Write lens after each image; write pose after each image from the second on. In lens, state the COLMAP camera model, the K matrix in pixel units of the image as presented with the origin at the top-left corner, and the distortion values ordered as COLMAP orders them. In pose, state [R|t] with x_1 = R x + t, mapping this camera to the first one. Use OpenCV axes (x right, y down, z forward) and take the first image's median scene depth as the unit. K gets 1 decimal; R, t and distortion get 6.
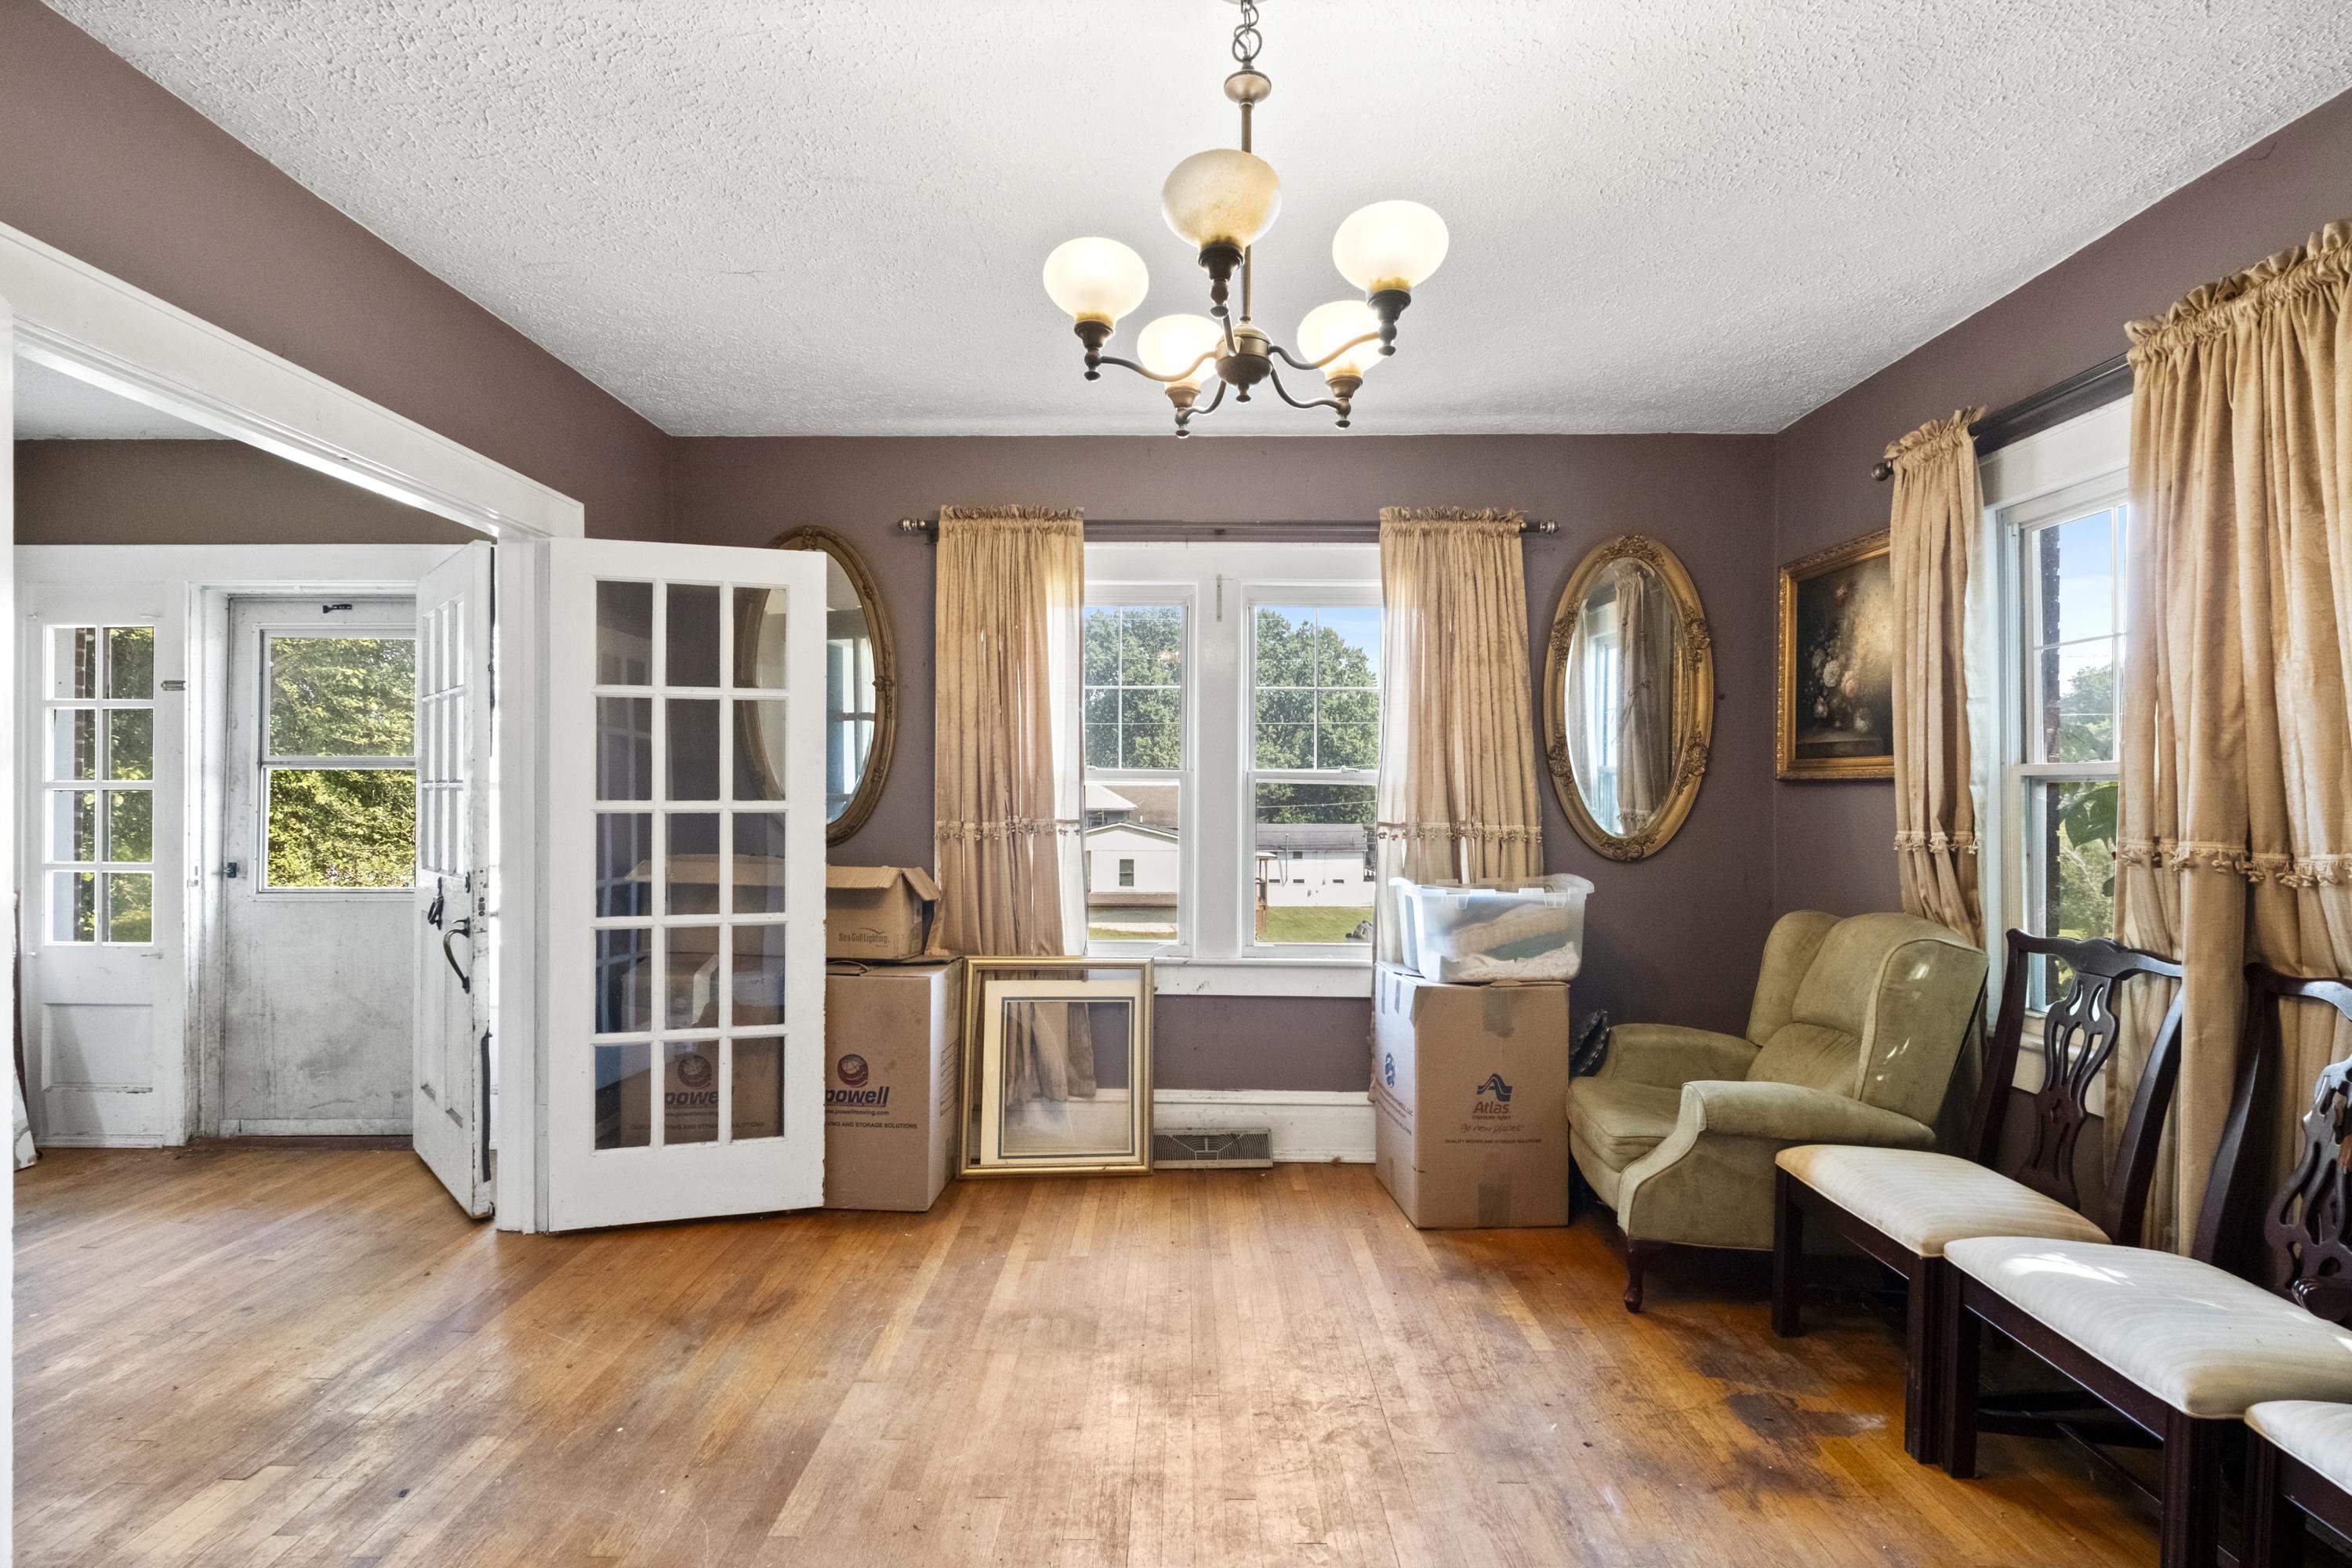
lens RADIAL K [[1064.5, 0, 1175.9], [0, 1064.5, 784.2], [0, 0, 1]] dist [-0.001704, -0.000062]
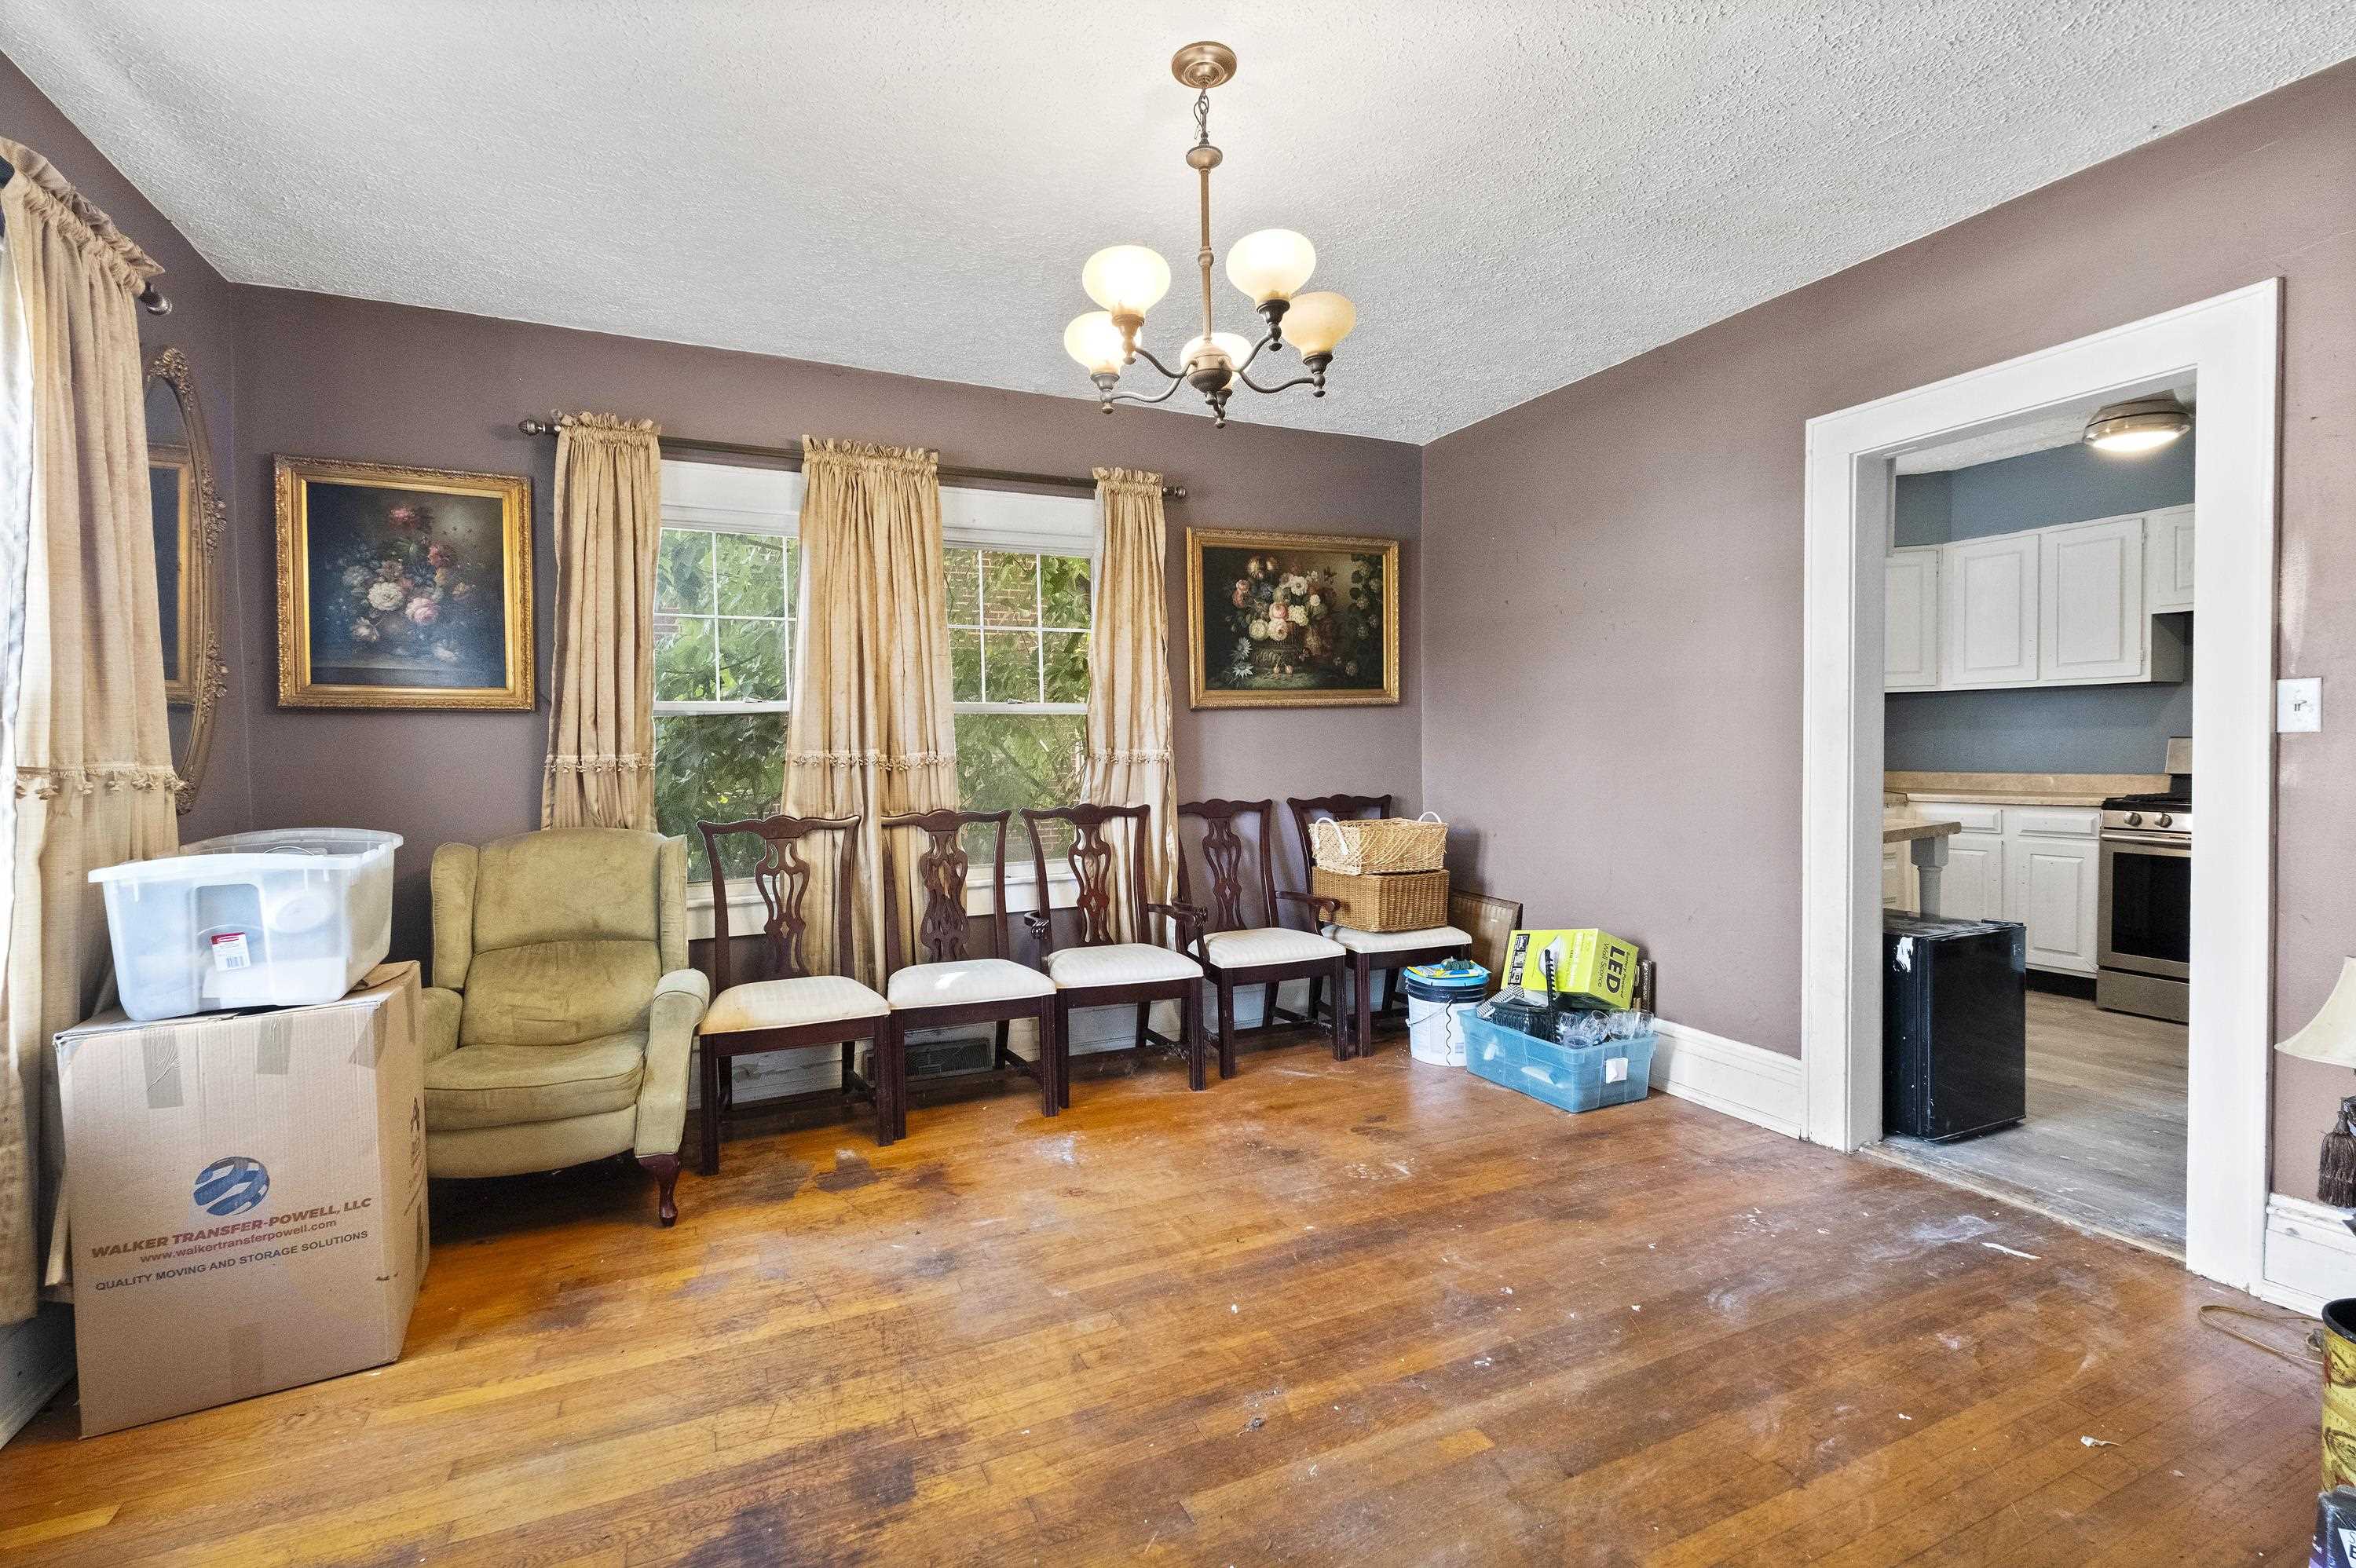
lens RADIAL K [[1066.2, 0, 1180.2], [0, 1066.2, 769.0], [0, 0, 1]] dist [-0.001704, -0.000062]
pose [[-0.425088, -0.018762, 0.904958, -0.720836], [0.001611, 0.999768, 0.021484, 0.039611], [-0.905151, 0.010590, -0.424959, 1.028362]]
